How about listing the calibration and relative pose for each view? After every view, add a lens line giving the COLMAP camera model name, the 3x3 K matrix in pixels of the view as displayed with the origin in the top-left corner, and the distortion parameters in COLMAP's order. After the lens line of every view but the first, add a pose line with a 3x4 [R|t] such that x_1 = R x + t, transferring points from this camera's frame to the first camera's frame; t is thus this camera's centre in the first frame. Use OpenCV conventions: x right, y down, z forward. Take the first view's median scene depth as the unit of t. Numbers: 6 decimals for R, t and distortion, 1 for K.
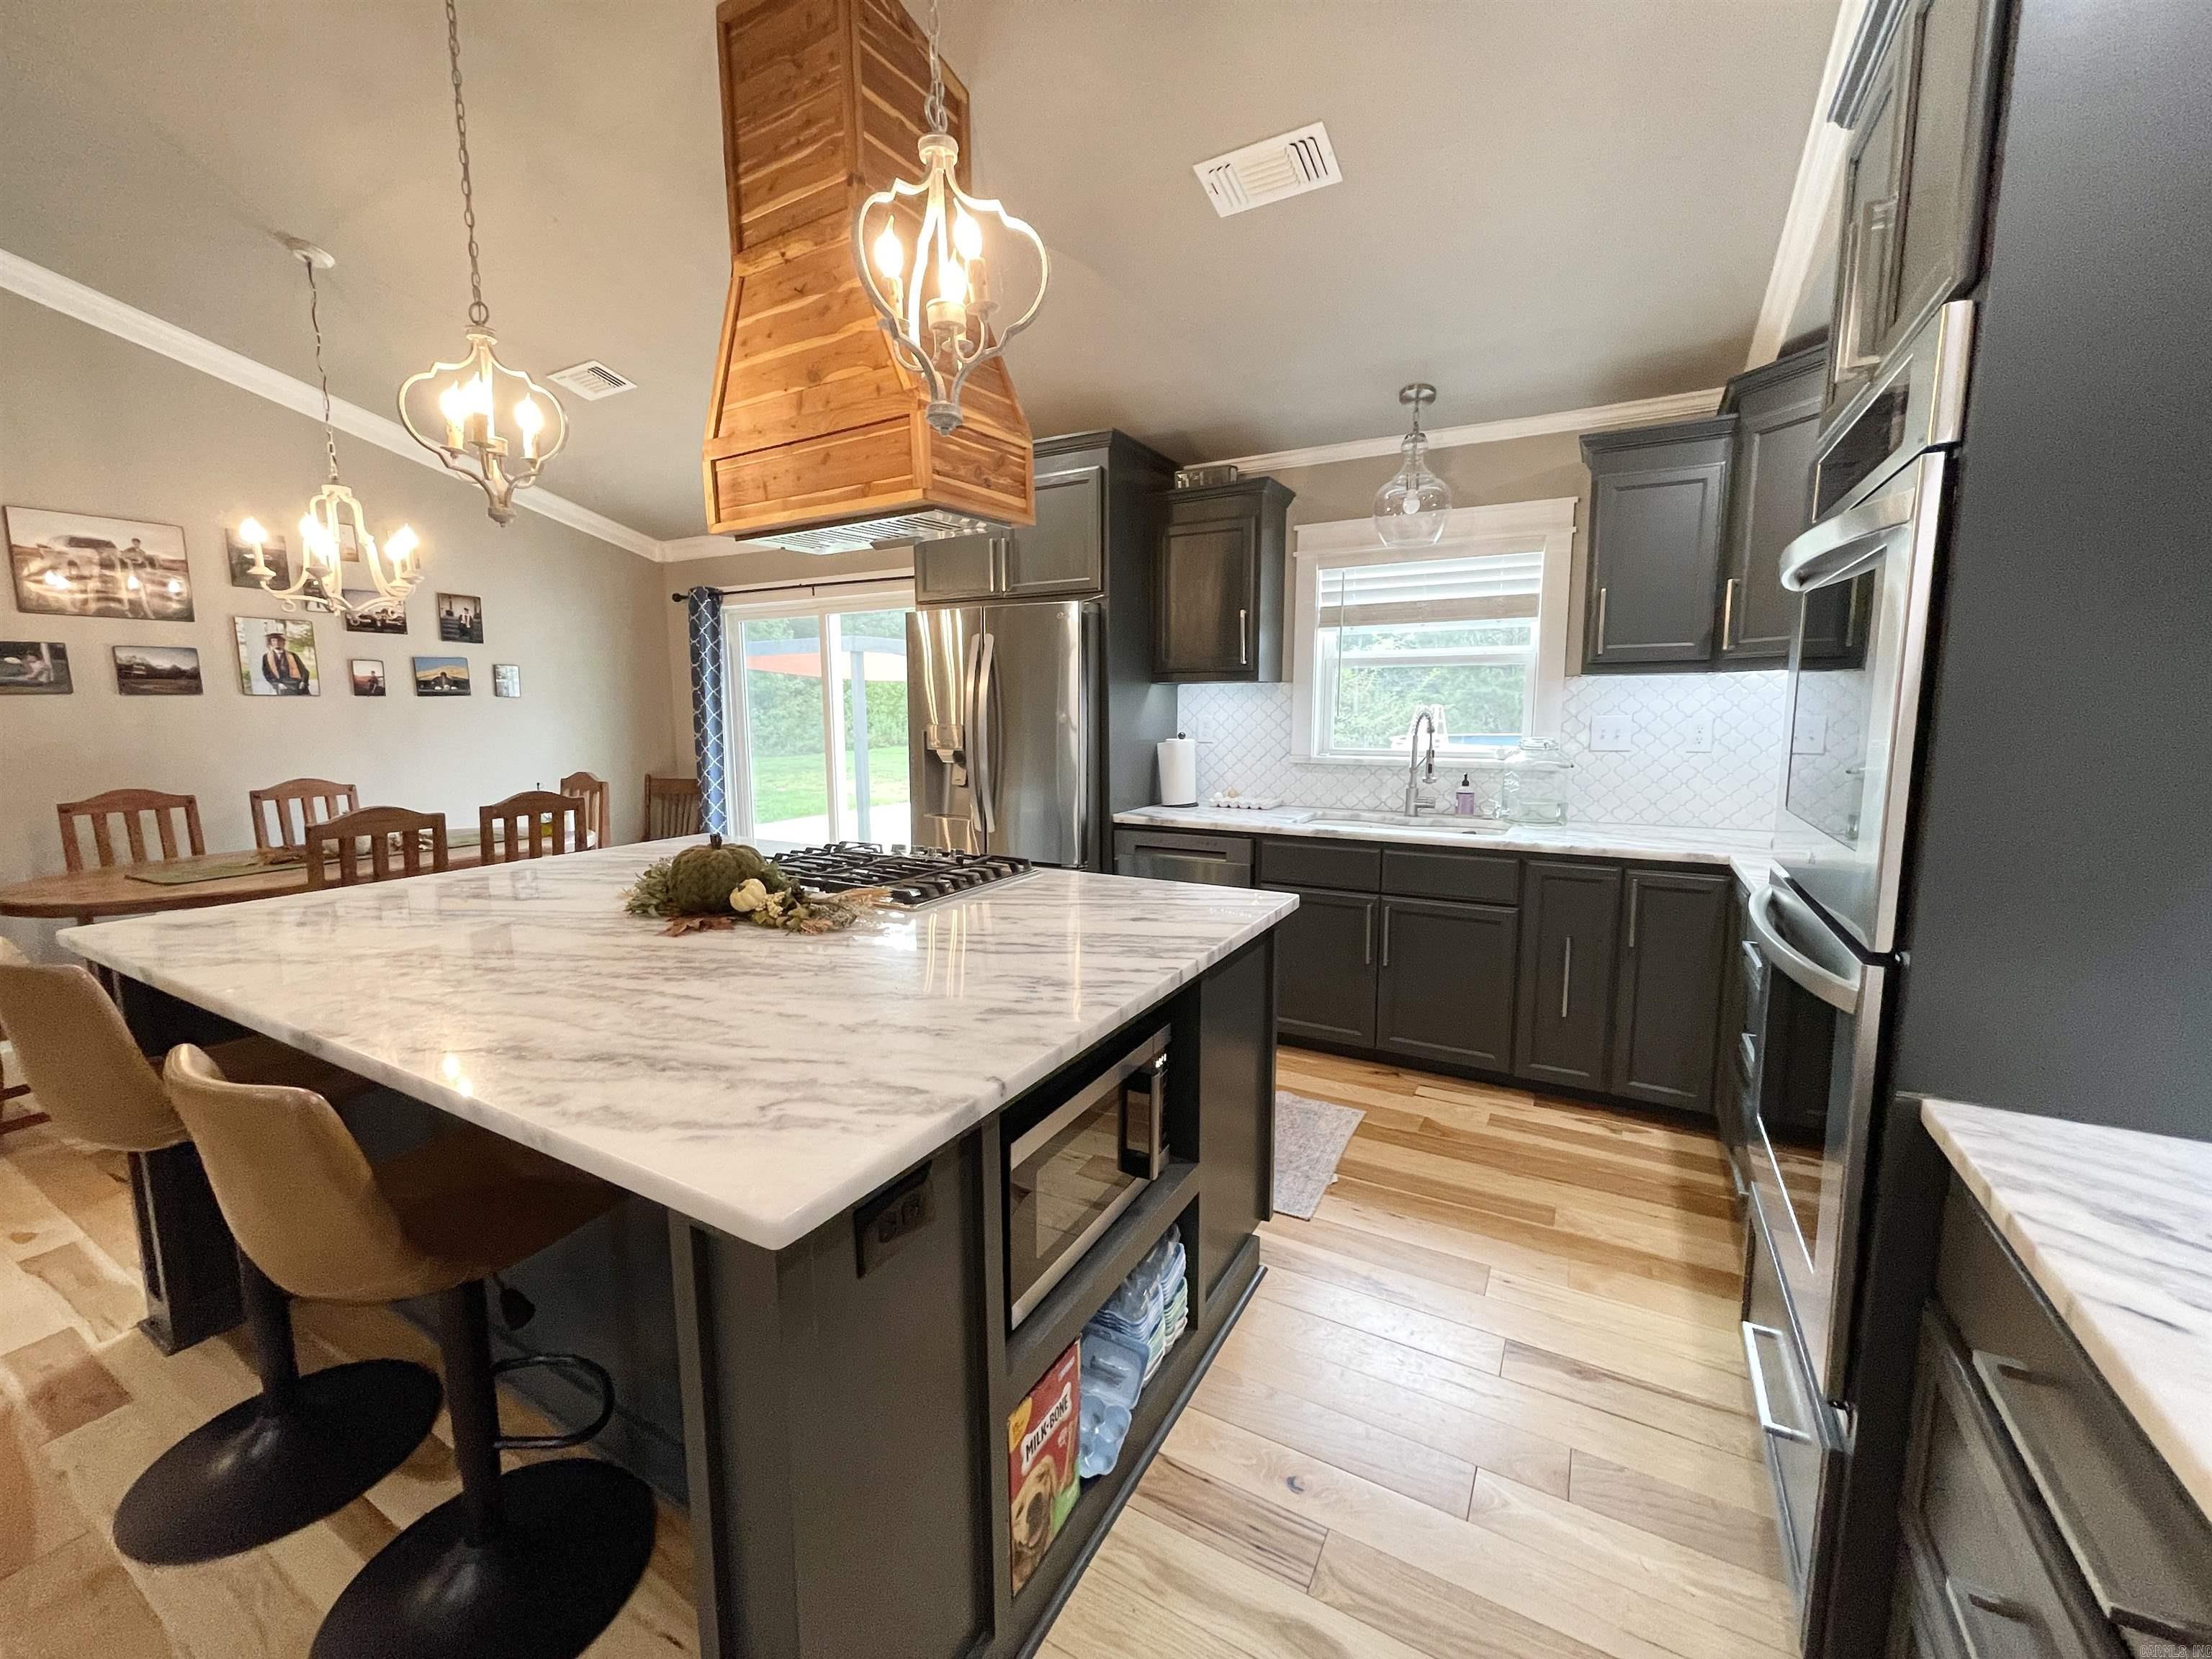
lens RADIAL K [[891.3, 0, 1105.7], [0, 891.3, 818.9], [0, 0, 1]] dist [-0.008340, -0.000116]
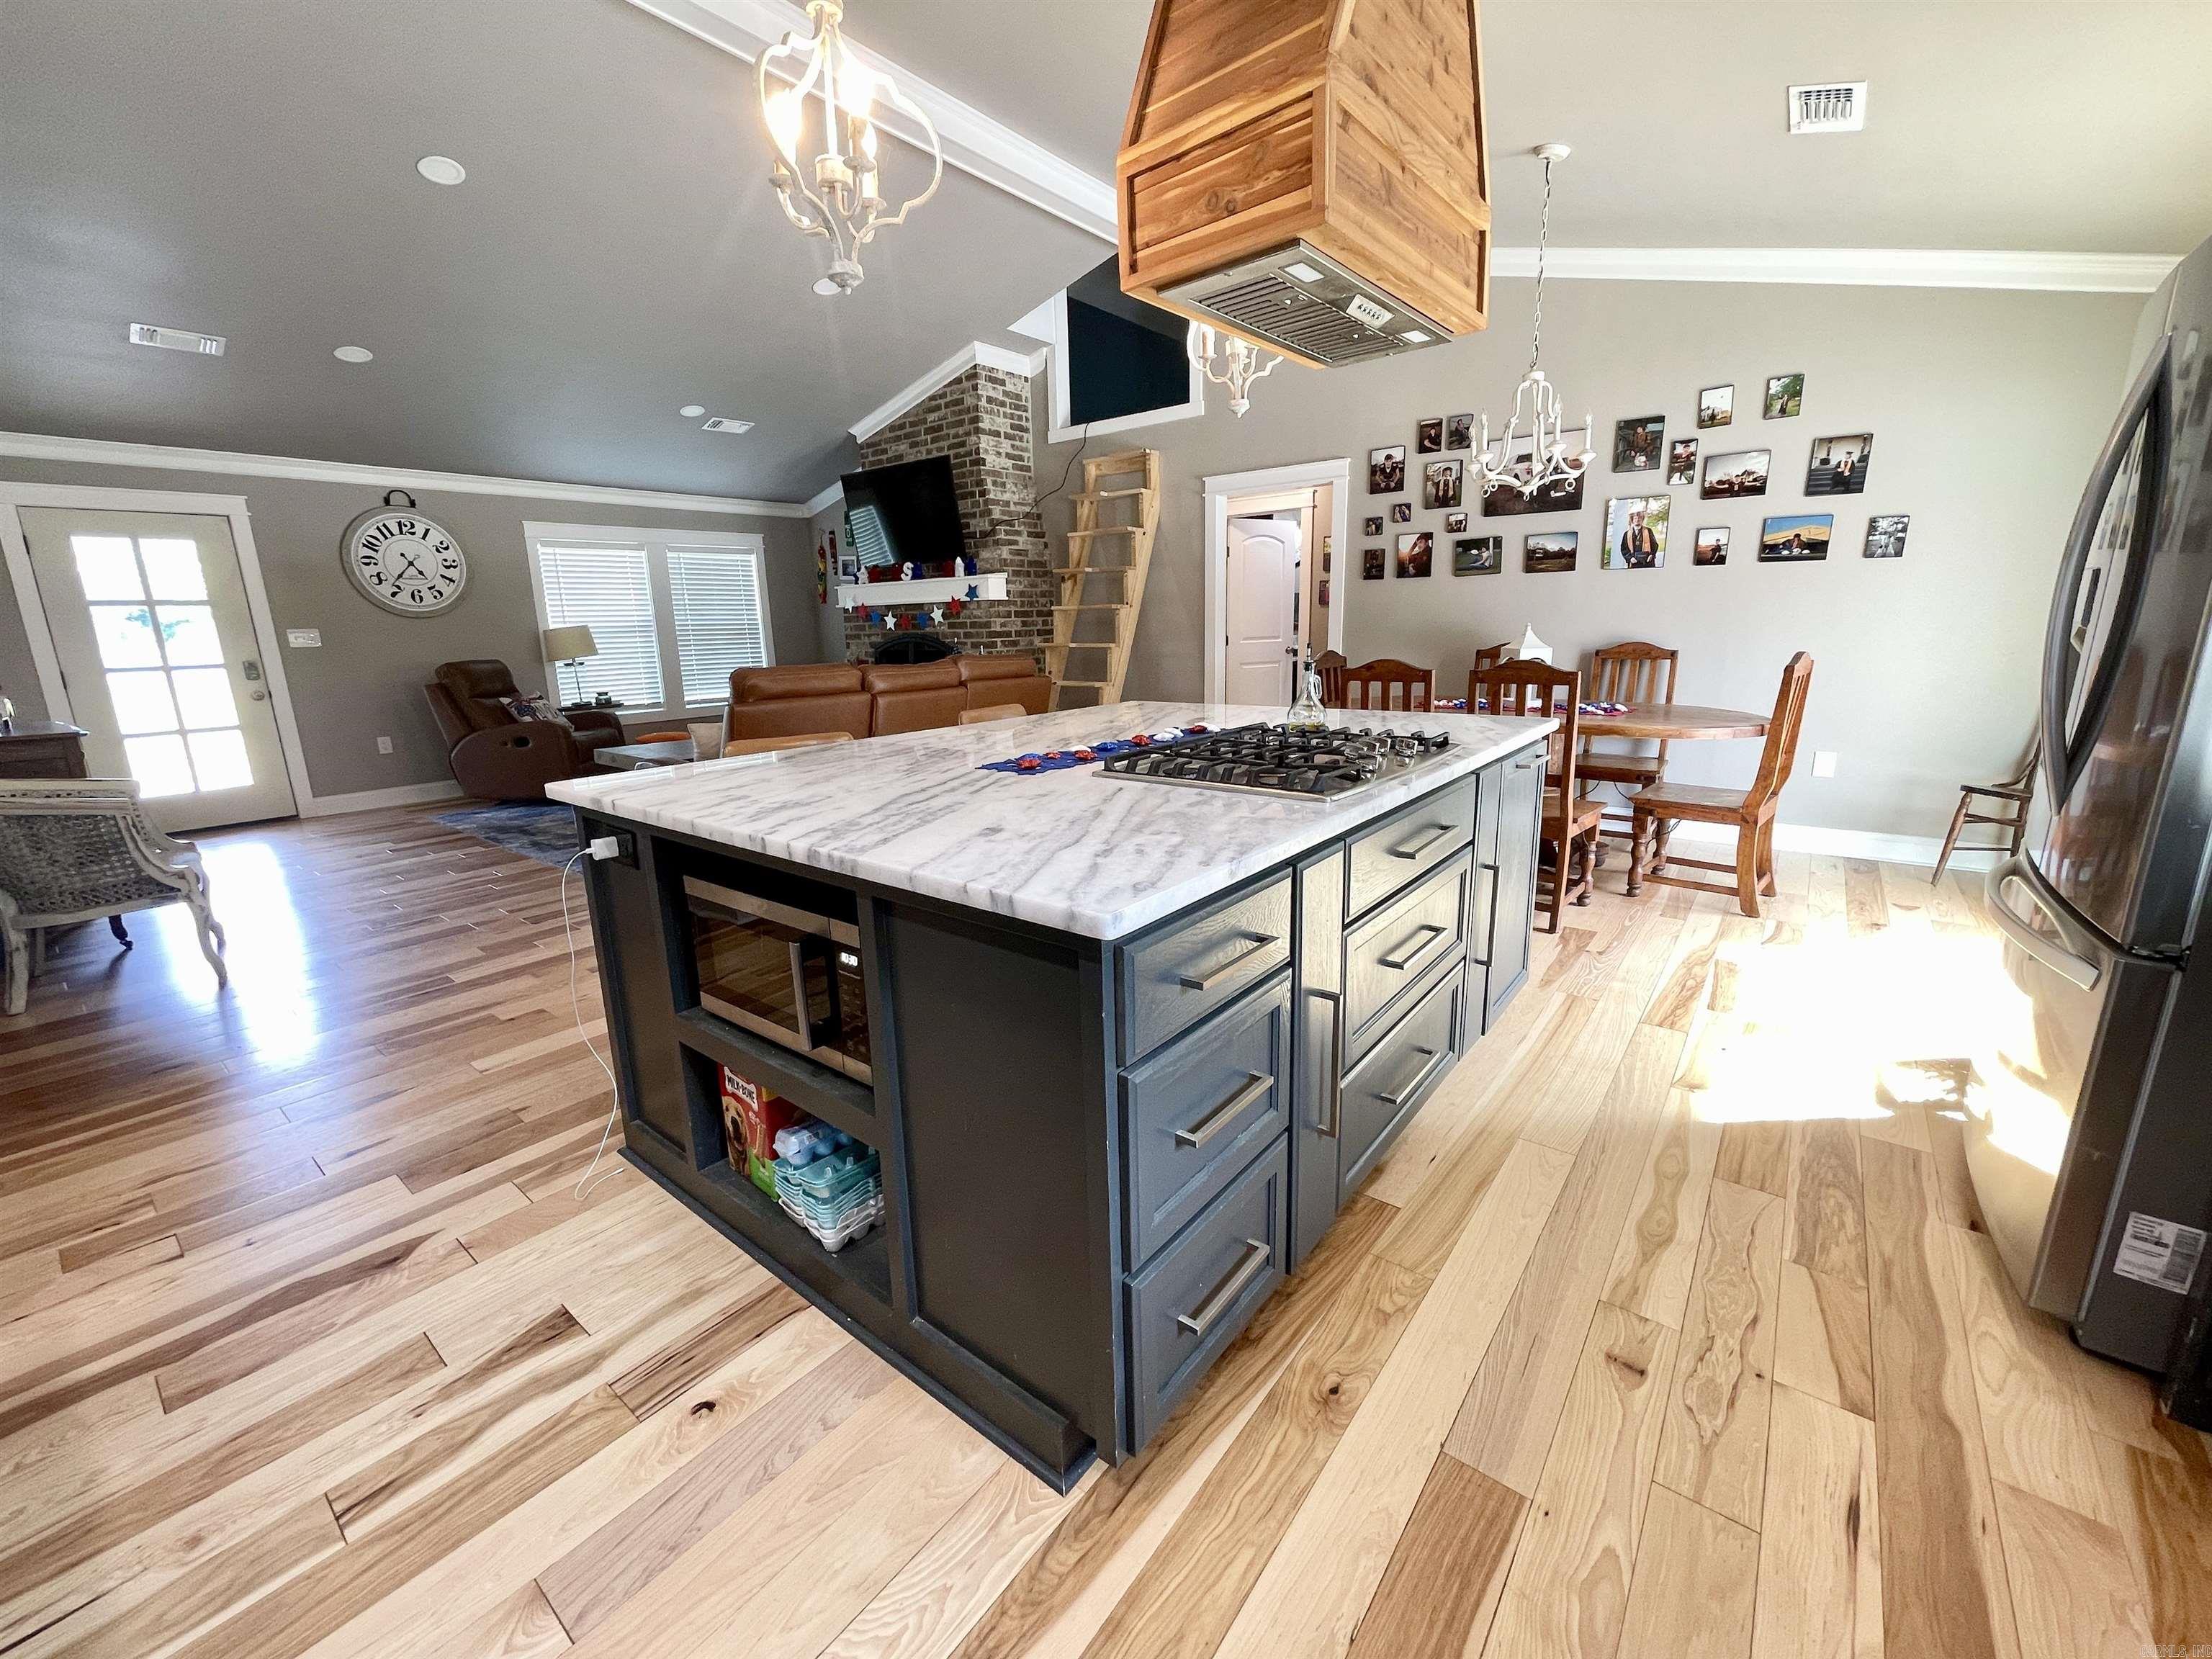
lens RADIAL K [[894.2, 0, 1093.5], [0, 894.2, 822.6], [0, 0, 1]] dist [0.002420, 0.000352]
pose [[-0.162895, 0.229363, -0.959613, 0.429400], [-0.104070, 0.963184, 0.247882, -0.052230], [0.981140, 0.140245, -0.133028, 0.684115]]
